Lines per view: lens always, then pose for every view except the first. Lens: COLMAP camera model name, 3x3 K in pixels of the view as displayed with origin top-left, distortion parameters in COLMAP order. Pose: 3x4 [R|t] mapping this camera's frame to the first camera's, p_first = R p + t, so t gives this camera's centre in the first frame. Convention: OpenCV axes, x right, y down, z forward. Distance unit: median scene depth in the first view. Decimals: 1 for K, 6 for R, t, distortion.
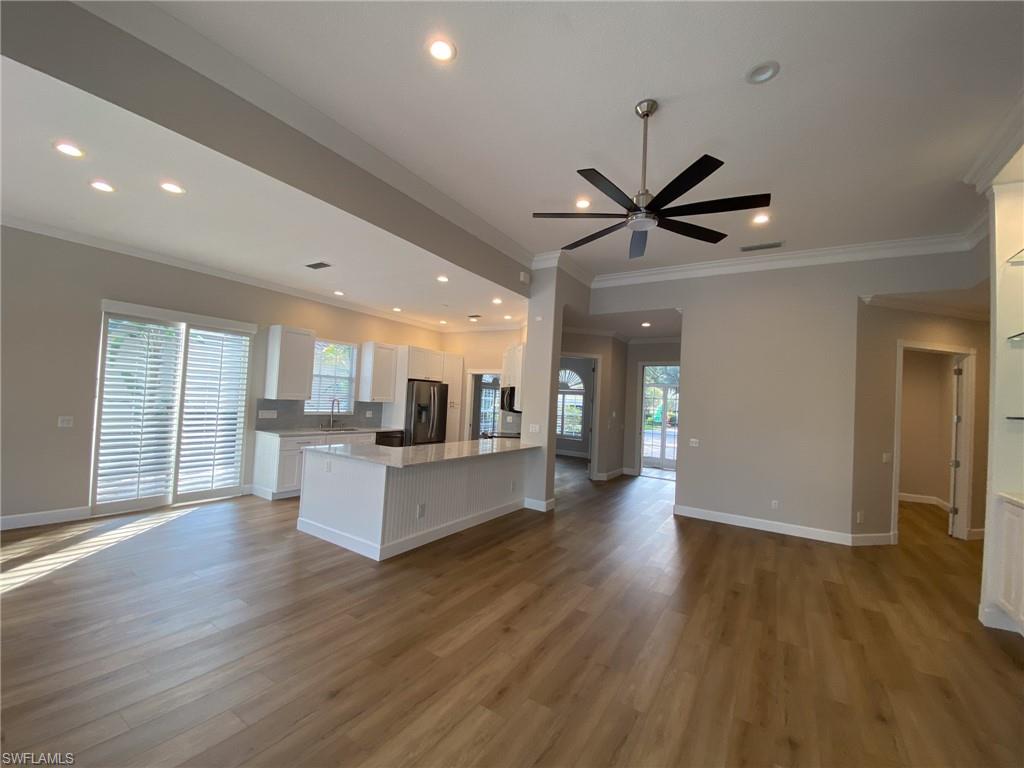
lens RADIAL K [[415.6, 0, 514.0], [0, 415.6, 386.9], [0, 0, 1]] dist [0.002911, -0.012423]
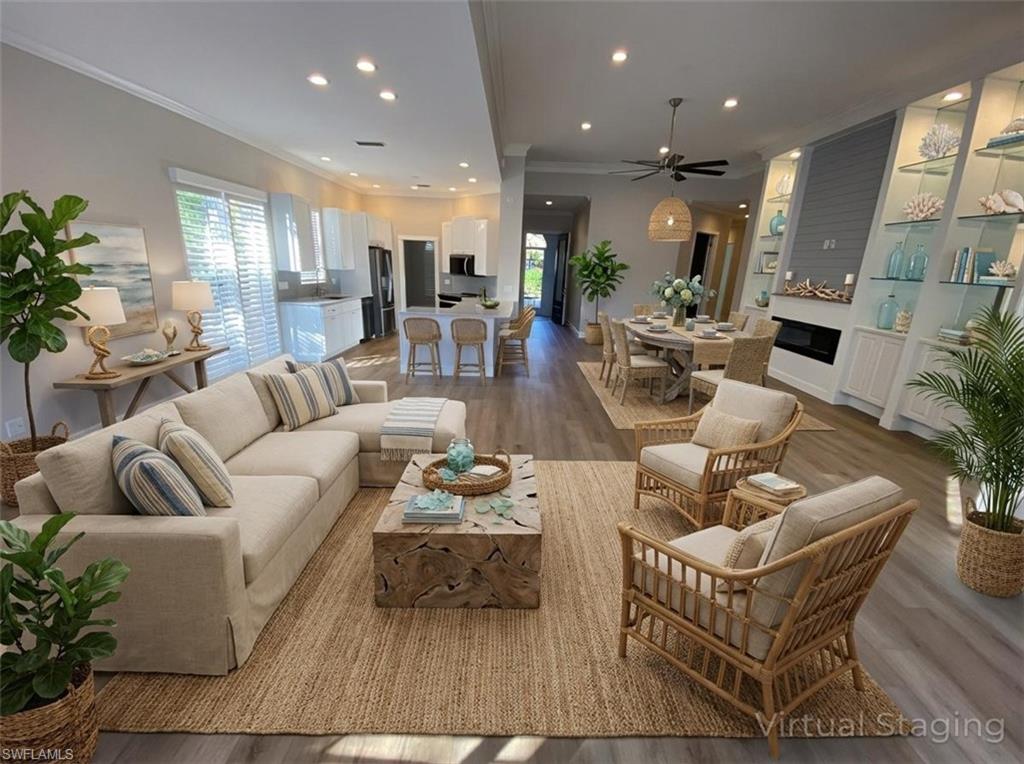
lens RADIAL K [[415.6, 0, 514.0], [0, 415.6, 384.9], [0, 0, 1]] dist [0.002911, -0.012423]
pose [[0.848949, -0.165939, 0.501747, -1.052003], [-0.009234, 0.944622, 0.328032, -0.074230], [-0.528394, -0.283115, 0.800403, -0.291793]]
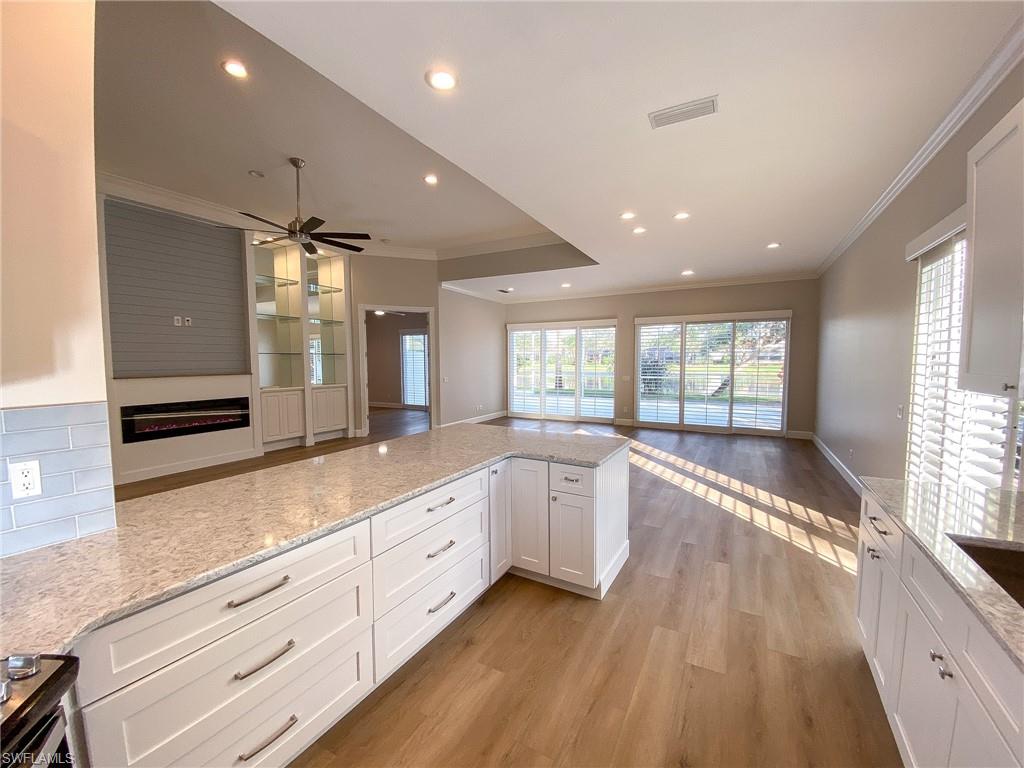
lens RADIAL K [[411.7, 0, 512.0], [0, 411.7, 384.0], [0, 0, 1]] dist [0.000726, -0.017792]
pose [[-0.997042, -0.043058, -0.063659, -0.332874], [-0.045051, 0.998528, 0.030199, 0.051143], [0.062265, 0.032978, -0.997515, 1.961911]]
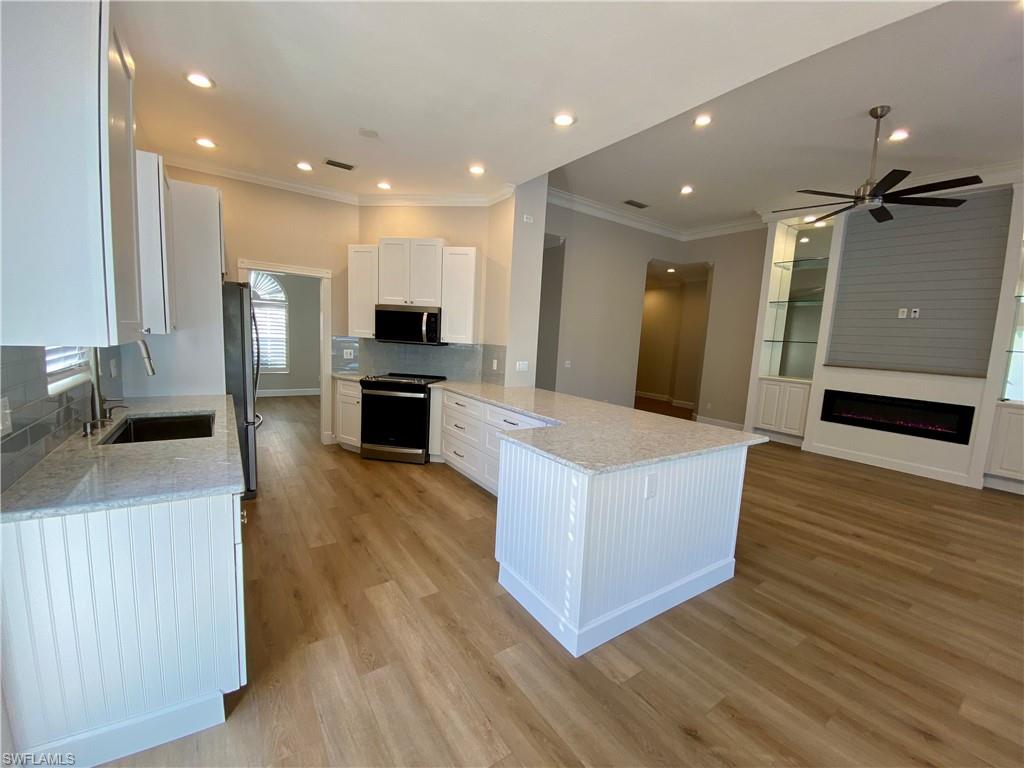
lens RADIAL K [[415.6, 0, 514.0], [0, 415.6, 386.9], [0, 0, 1]] dist [0.002911, -0.012423]
pose [[0.386889, -0.143612, 0.910875, -1.054130], [-0.058840, 0.981940, 0.179809, -0.001961], [-0.920247, -0.123162, 0.371451, 1.114363]]
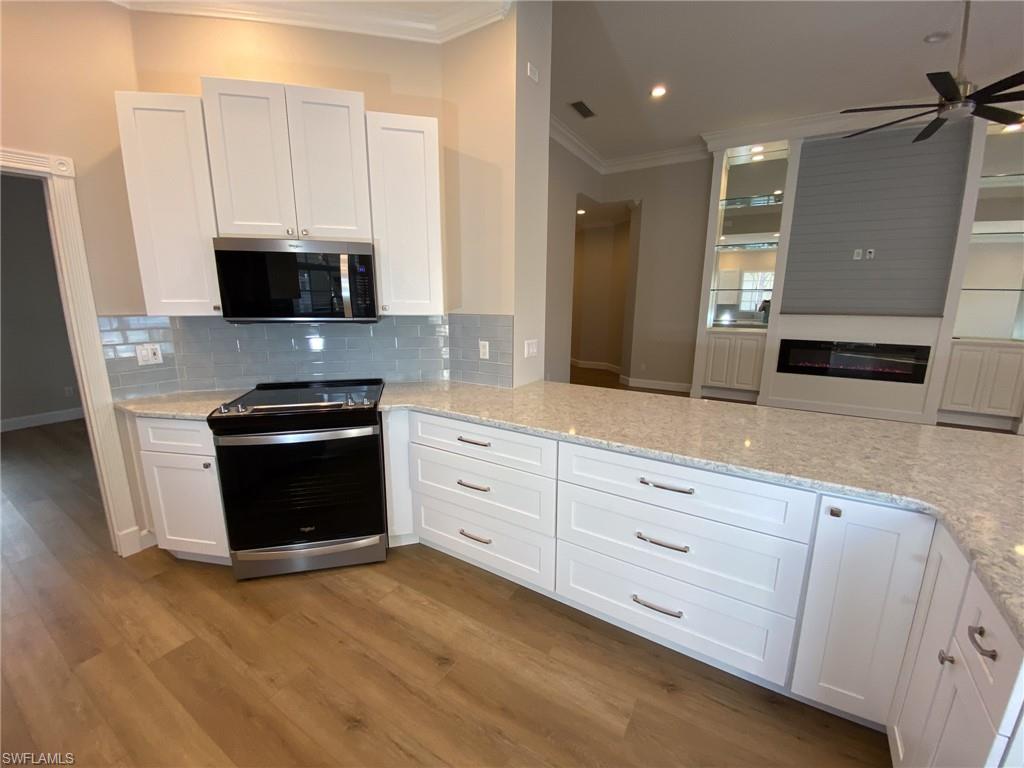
lens RADIAL K [[415.6, 0, 514.0], [0, 415.6, 386.9], [0, 0, 1]] dist [0.002911, -0.012423]
pose [[-0.016150, -0.253900, 0.967096, -0.634961], [-0.033958, 0.966803, 0.253256, 0.040914], [-0.999293, -0.028751, -0.024236, 1.590489]]
